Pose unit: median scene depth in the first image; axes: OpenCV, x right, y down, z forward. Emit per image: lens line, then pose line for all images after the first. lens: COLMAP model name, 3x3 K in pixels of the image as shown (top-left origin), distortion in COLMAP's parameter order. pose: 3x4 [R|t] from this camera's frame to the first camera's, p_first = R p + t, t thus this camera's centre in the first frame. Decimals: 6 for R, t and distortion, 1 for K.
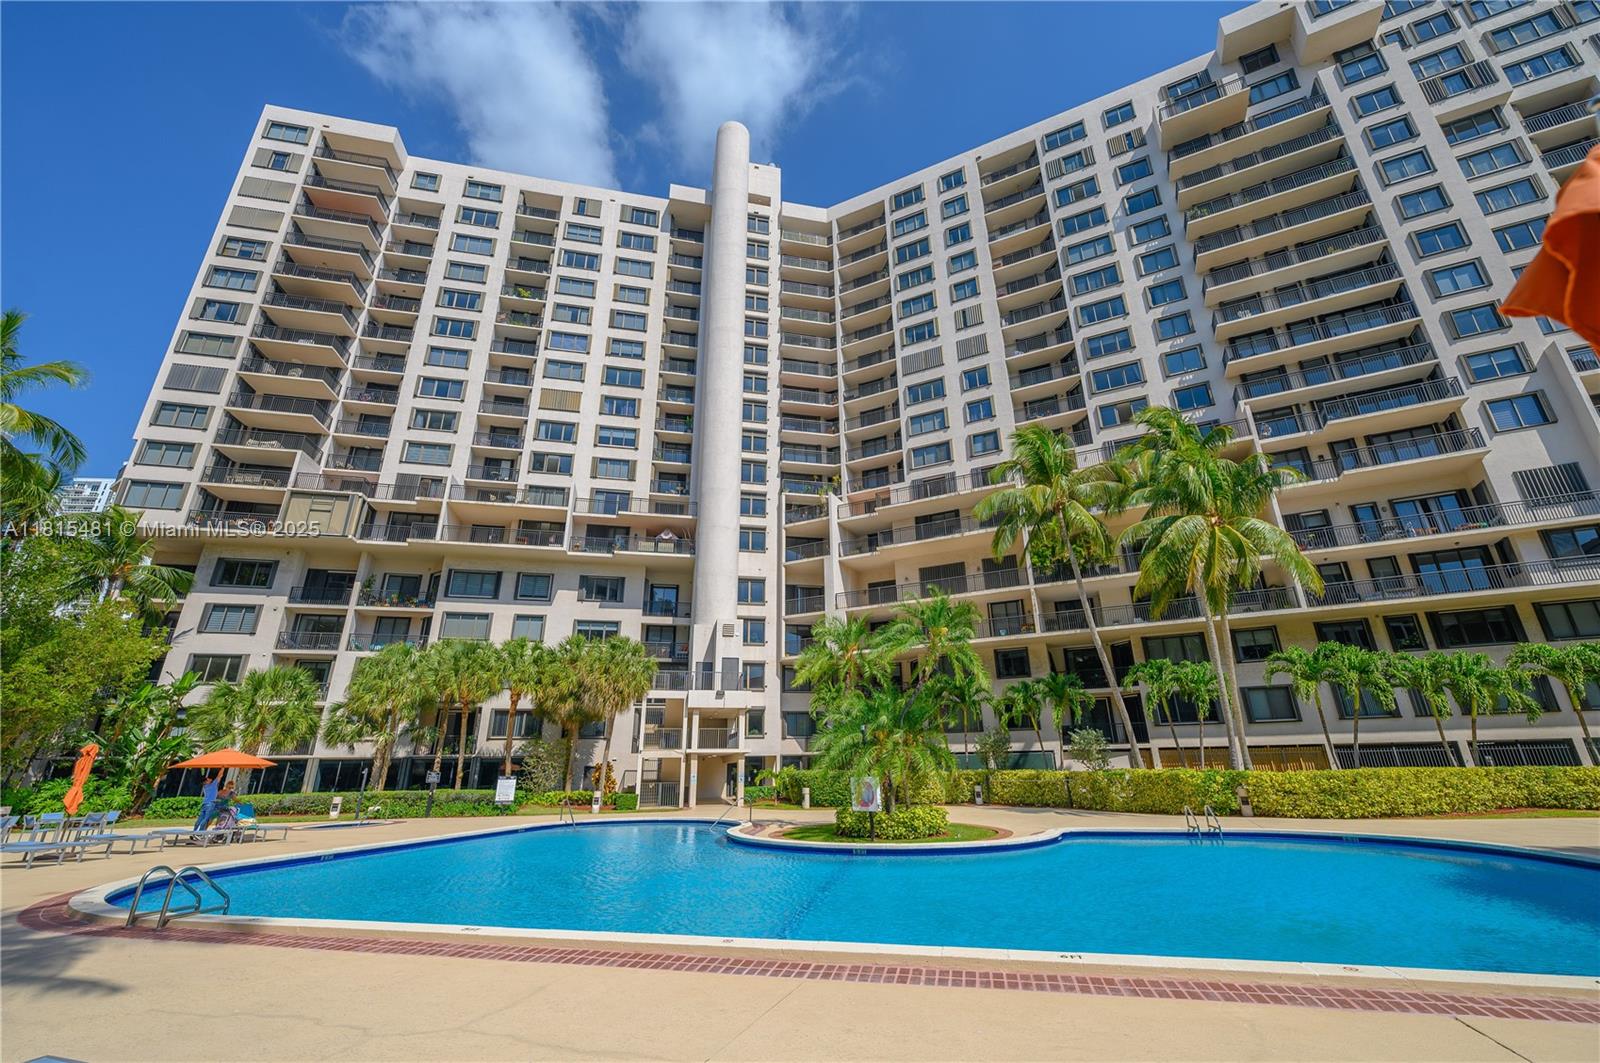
lens RADIAL K [[644.9, 0, 805.5], [0, 644.9, 526.2], [0, 0, 1]] dist [0.000522, 0.000219]
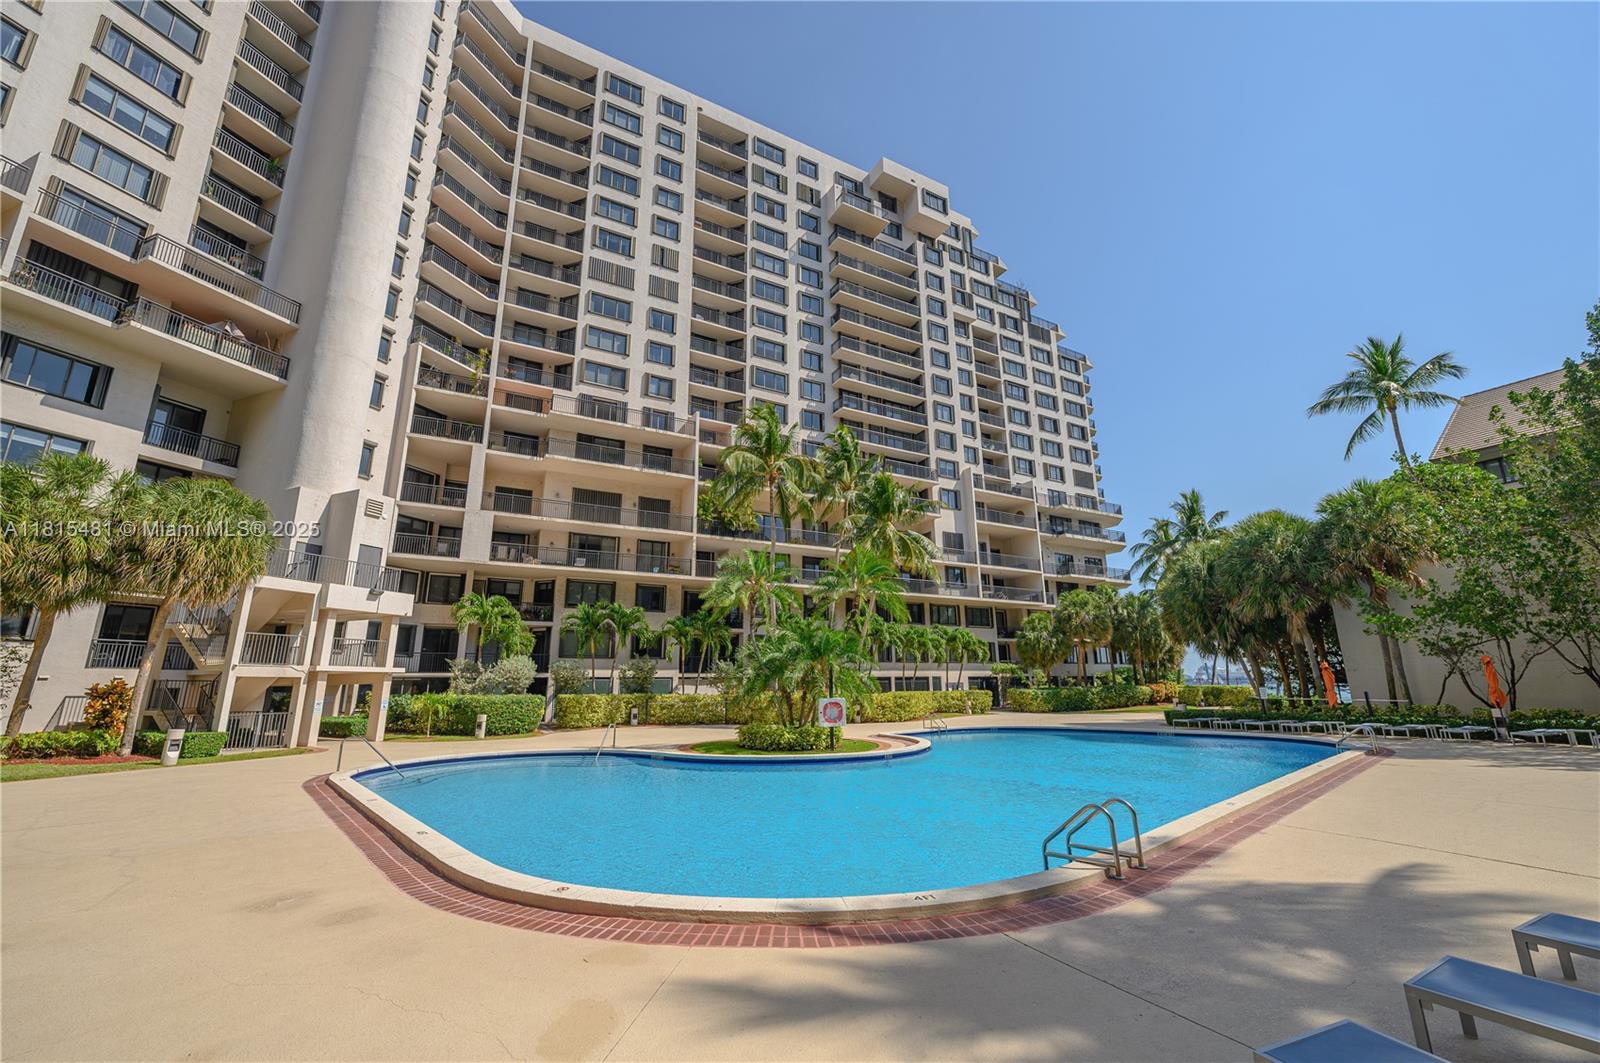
lens RADIAL K [[640.4, 0, 800.6], [0, 640.4, 529.7], [0, 0, 1]] dist [0.000408, 0.000167]
pose [[0.564281, 0.204181, 0.799936, -0.369162], [-0.285937, 0.957299, -0.042645, 0.068538], [-0.774485, -0.204668, 0.598569, 0.170454]]
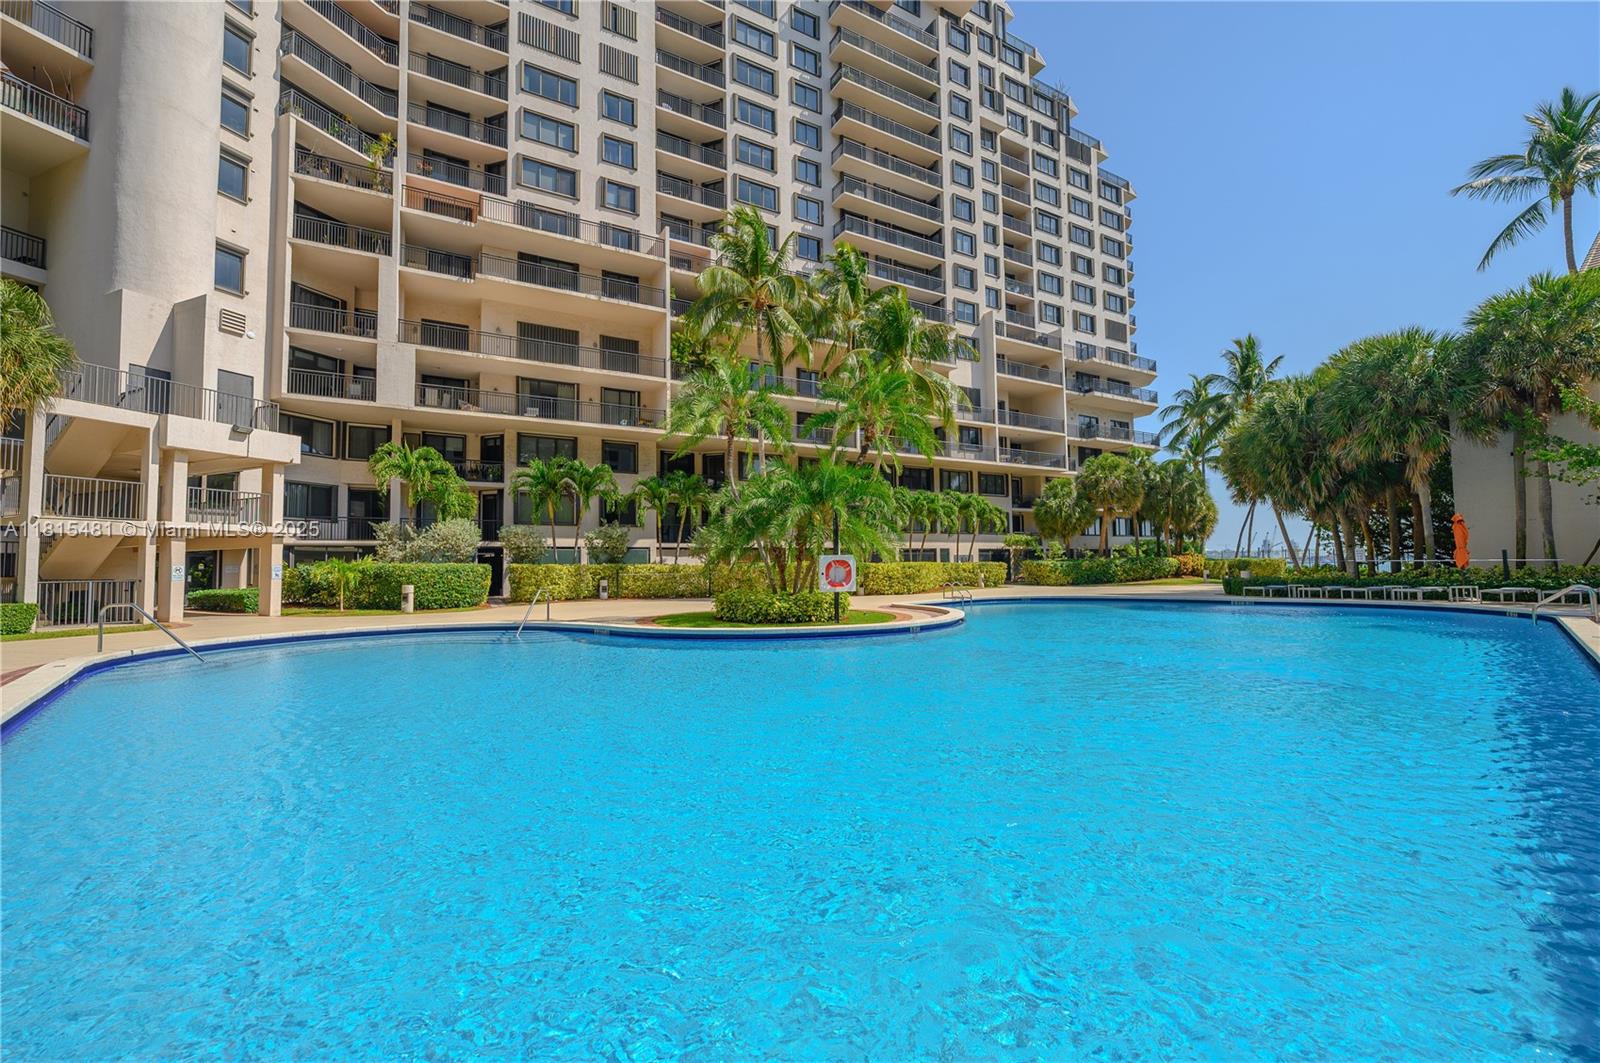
lens RADIAL K [[645.6, 0, 801.6], [0, 645.6, 534.1], [0, 0, 1]] dist [0.000172, -0.000026]
pose [[0.556580, 0.050203, 0.829276, -0.260904], [-0.283660, 0.949672, 0.132890, 0.107293], [-0.780869, -0.309196, 0.542810, 0.234920]]
